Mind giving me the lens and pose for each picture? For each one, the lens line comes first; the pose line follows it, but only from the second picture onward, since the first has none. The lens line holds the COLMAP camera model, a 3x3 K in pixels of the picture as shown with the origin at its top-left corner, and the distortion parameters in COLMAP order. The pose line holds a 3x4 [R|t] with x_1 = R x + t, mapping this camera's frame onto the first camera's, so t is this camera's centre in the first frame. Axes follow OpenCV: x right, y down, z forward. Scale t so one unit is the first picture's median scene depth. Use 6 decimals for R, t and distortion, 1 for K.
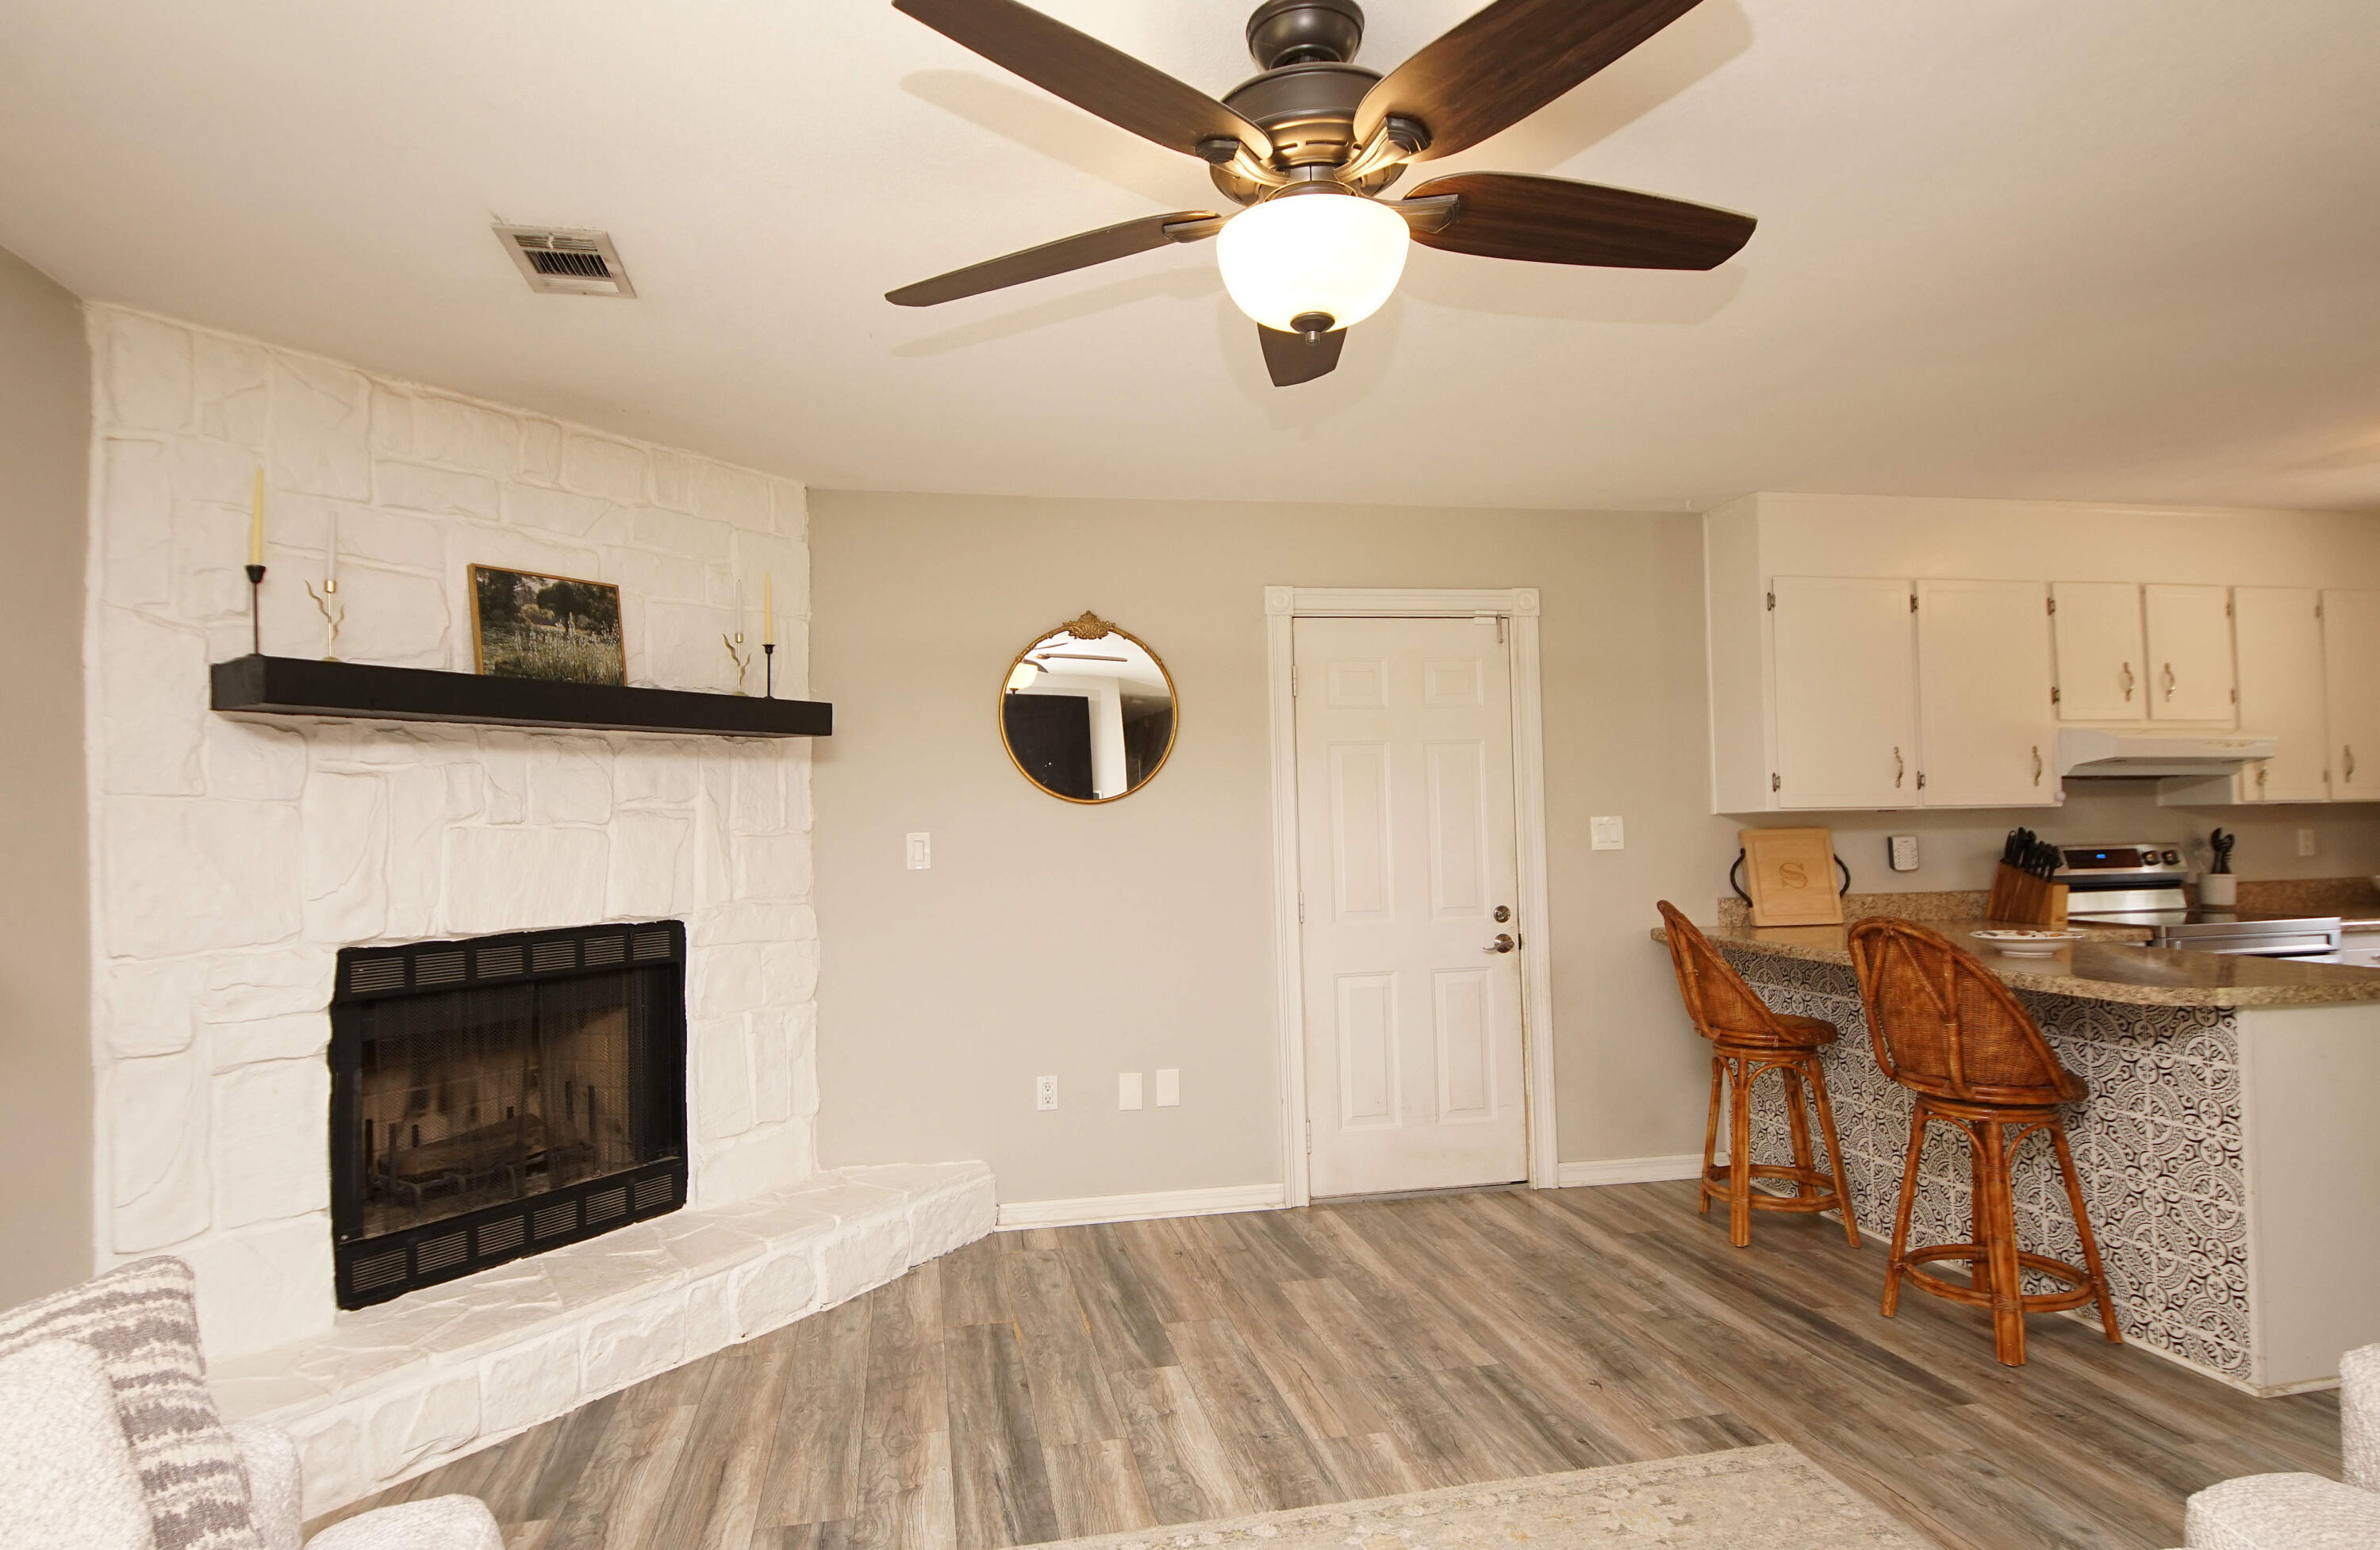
lens RADIAL K [[1307.6, 0, 1162.5], [0, 1307.6, 780.5], [0, 0, 1]] dist [0.020571, -0.024201]
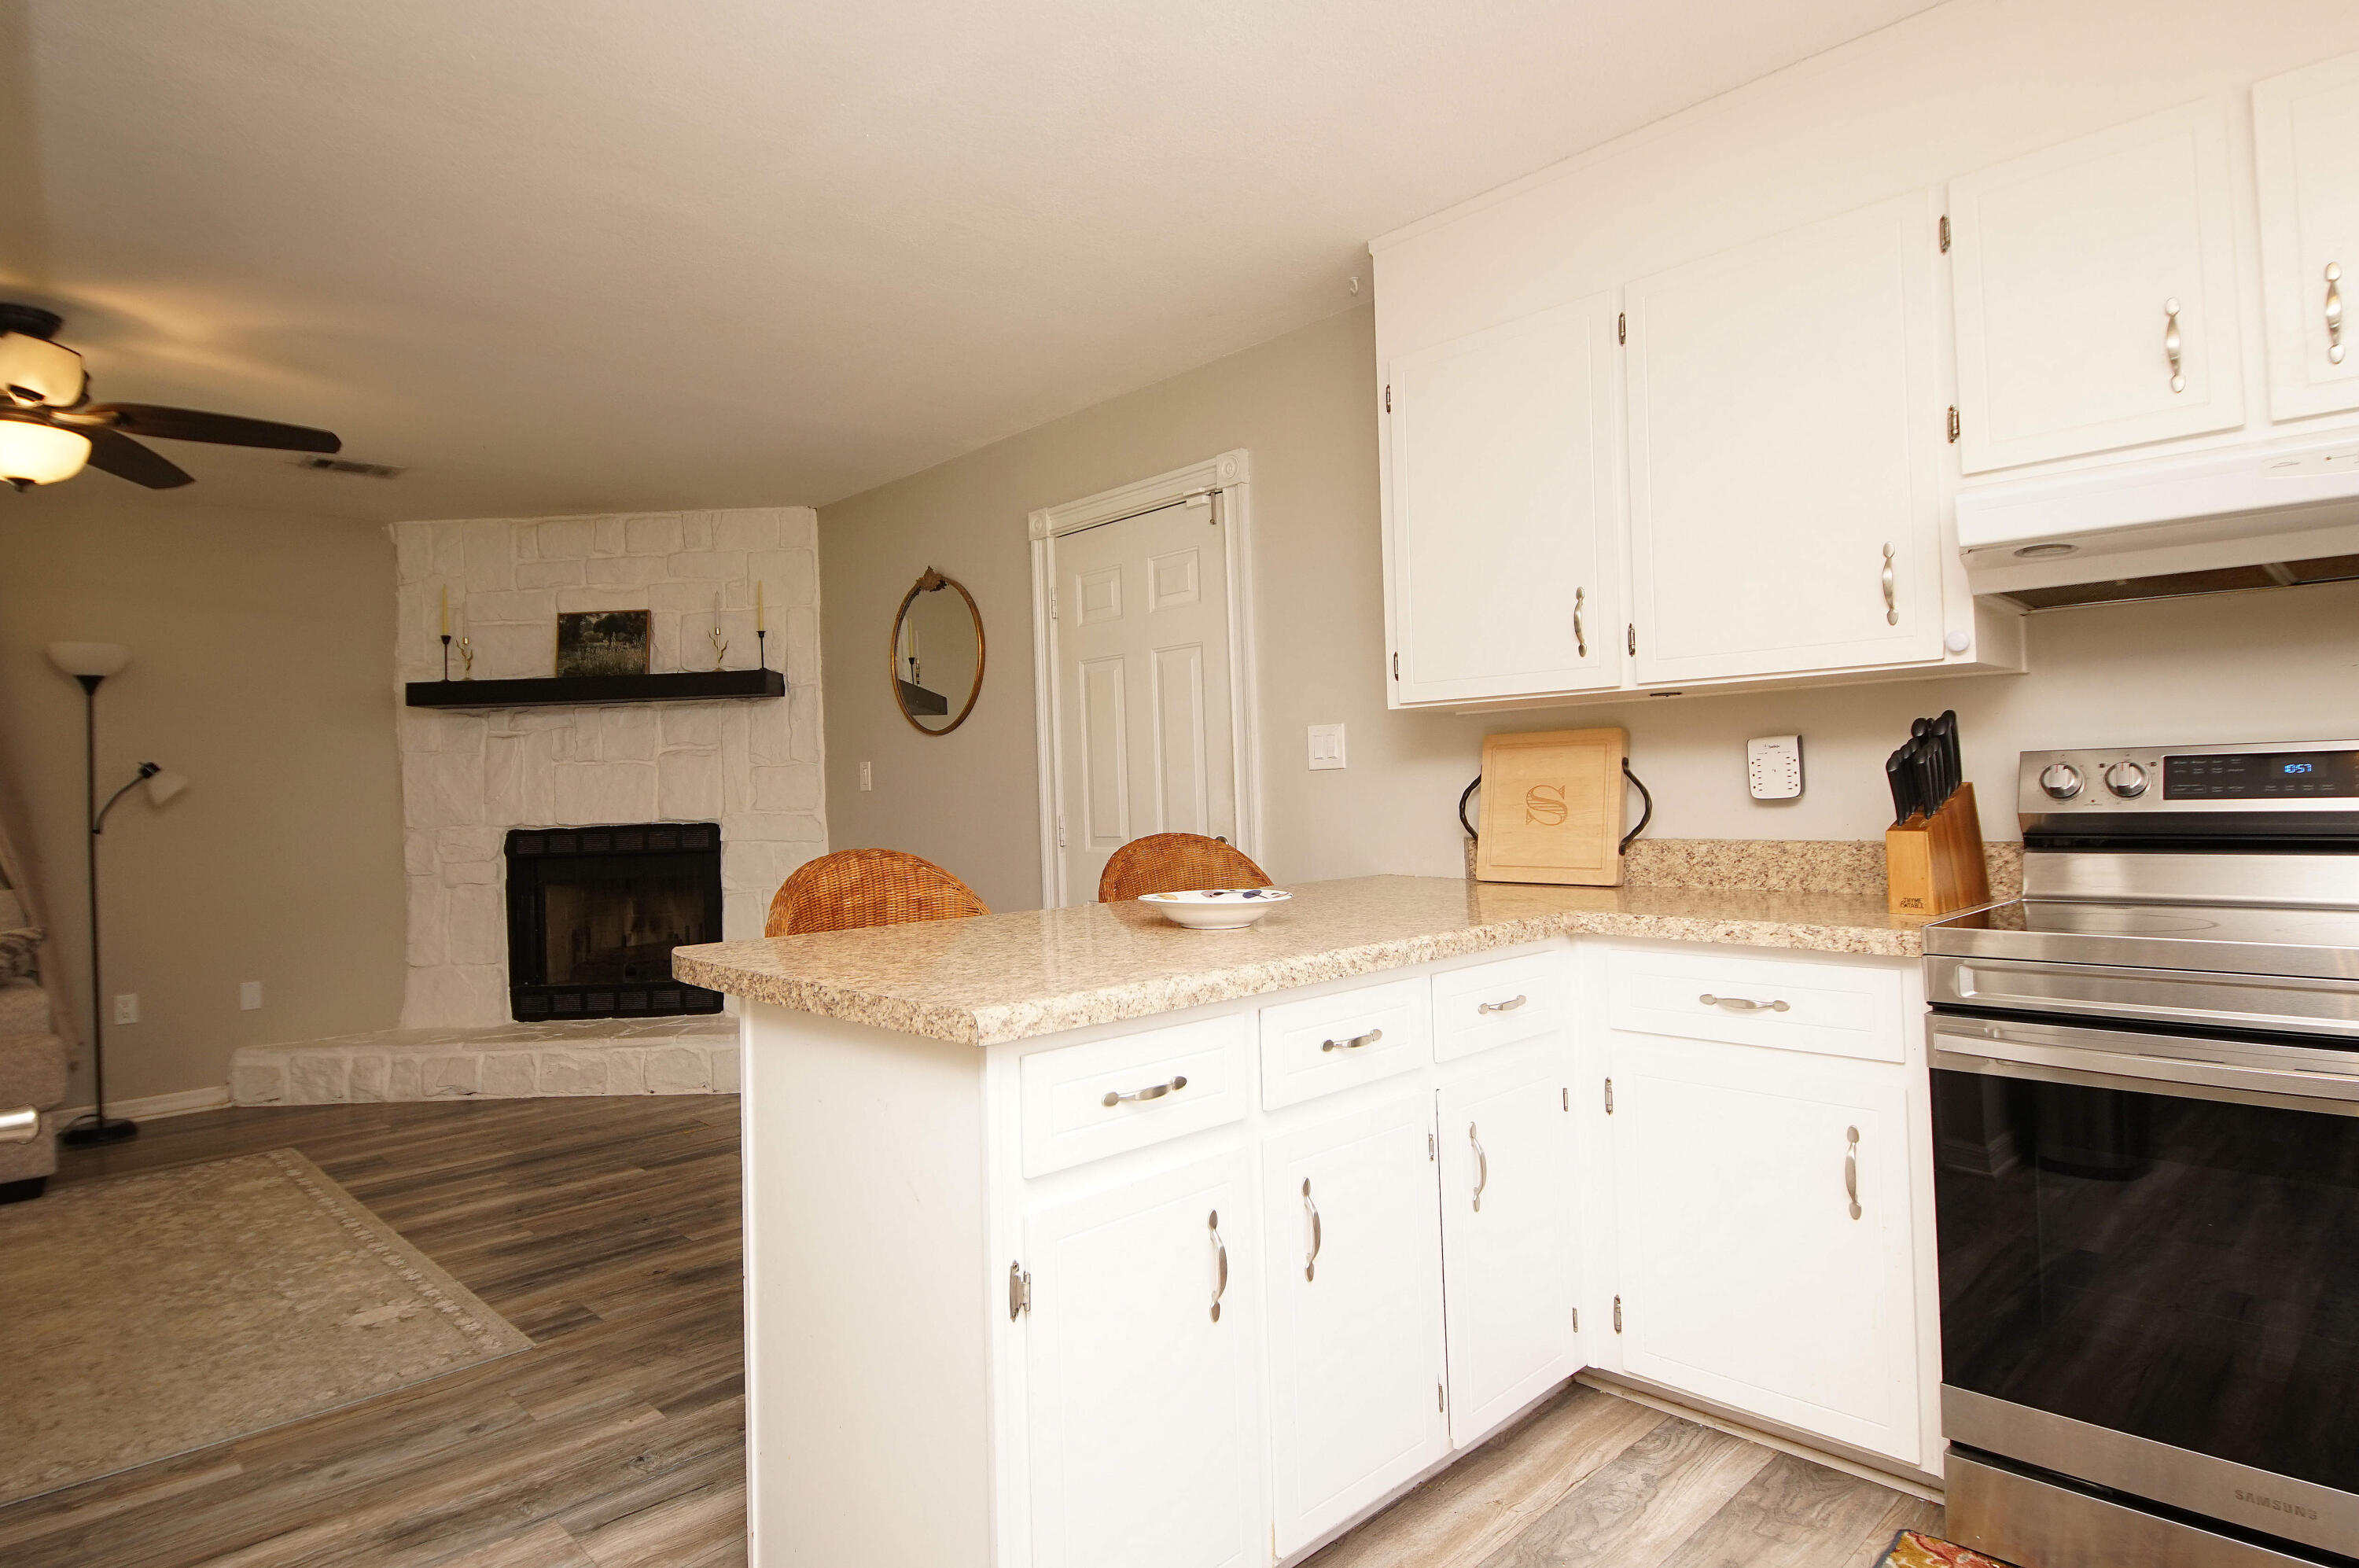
lens RADIAL K [[1265.9, 0, 1149.8], [0, 1265.9, 761.1], [0, 0, 1]] dist [0.029170, -0.027390]
pose [[0.534502, -0.017179, -0.844993, 1.102778], [0.049030, 0.998740, 0.010710, 0.042922], [0.843744, -0.047155, 0.534670, 0.625537]]
